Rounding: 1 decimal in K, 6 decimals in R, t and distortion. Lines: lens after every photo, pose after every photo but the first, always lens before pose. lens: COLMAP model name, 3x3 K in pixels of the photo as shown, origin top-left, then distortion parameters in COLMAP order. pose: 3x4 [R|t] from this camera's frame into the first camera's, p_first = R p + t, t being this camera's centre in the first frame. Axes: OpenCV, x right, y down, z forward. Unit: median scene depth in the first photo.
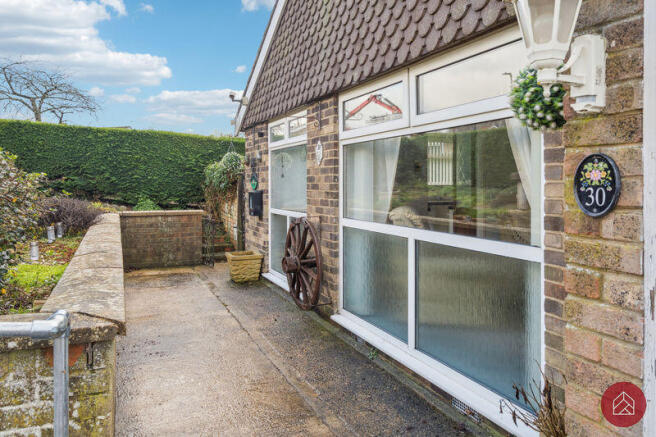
lens RADIAL K [[491.8, 0, 327.1], [0, 491.8, 179.6], [0, 0, 1]] dist [0.000858, -0.001506]
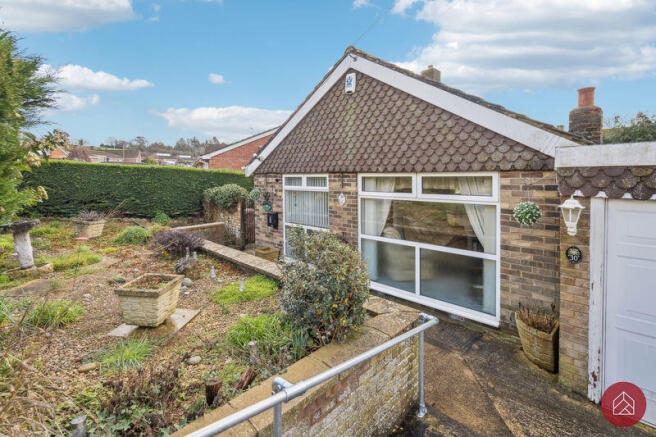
lens RADIAL K [[312.7, 0, 327.3], [0, 312.7, 182.4], [0, 0, 1]] dist [-0.001424, 0.000025]
pose [[0.922329, -0.021247, 0.385821, -0.579273], [0.008135, 0.999334, 0.035586, -0.177870], [-0.386320, -0.029684, 0.921887, -0.122717]]
